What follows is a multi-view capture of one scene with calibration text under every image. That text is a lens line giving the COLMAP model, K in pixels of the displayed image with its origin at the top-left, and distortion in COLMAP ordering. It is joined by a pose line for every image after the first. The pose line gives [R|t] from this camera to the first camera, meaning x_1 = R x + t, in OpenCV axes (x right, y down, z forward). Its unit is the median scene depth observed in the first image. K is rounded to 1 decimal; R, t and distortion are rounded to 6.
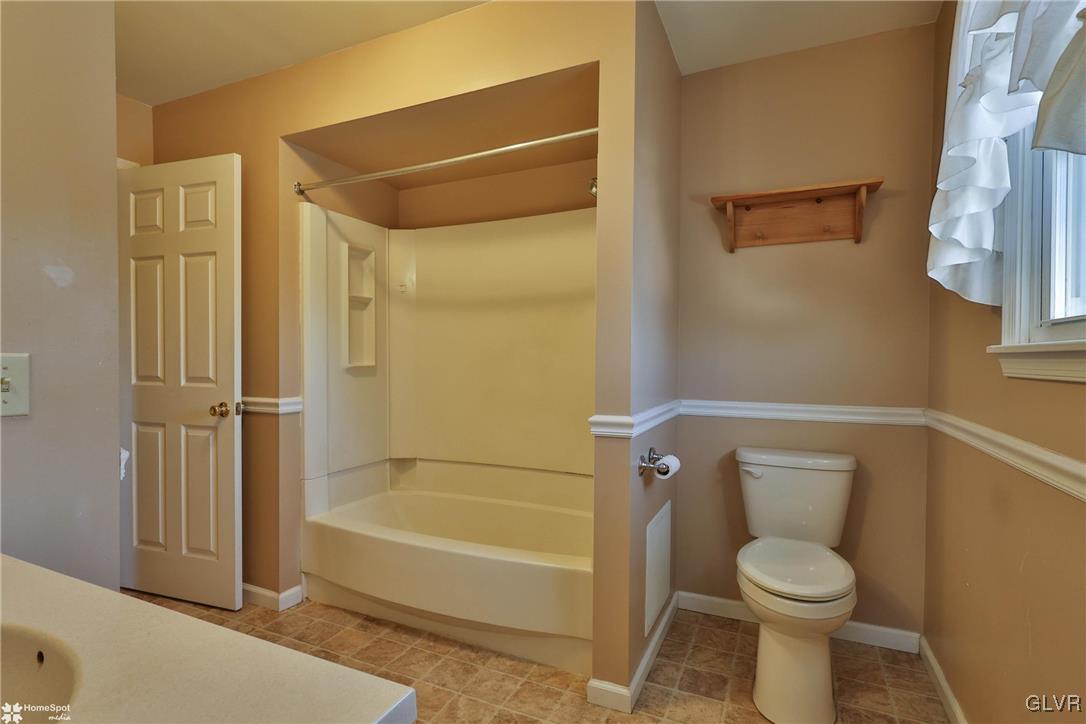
lens RADIAL K [[541.9, 0, 538.1], [0, 541.9, 362.9], [0, 0, 1]] dist [0.002030, 0.001886]
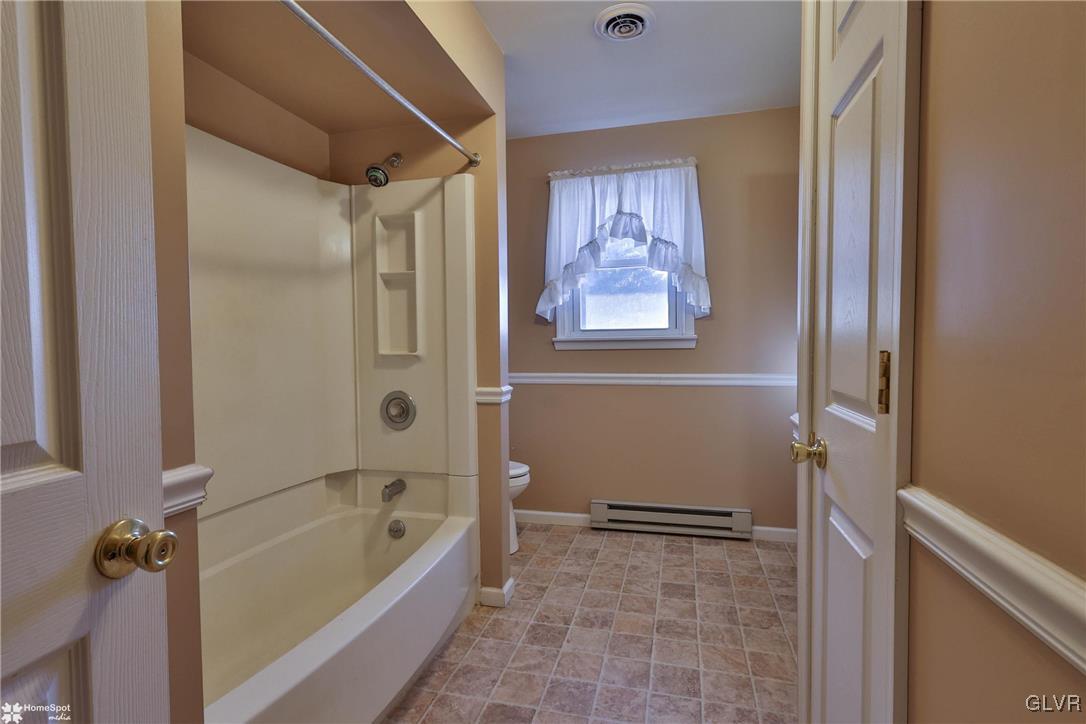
lens RADIAL K [[541.9, 0, 538.1], [0, 541.9, 362.9], [0, 0, 1]] dist [0.002030, 0.001886]
pose [[-0.180107, -0.038977, 0.982874, -1.115311], [0.020262, 0.998856, 0.043324, -0.019476], [-0.983438, 0.027718, -0.179111, 1.070644]]
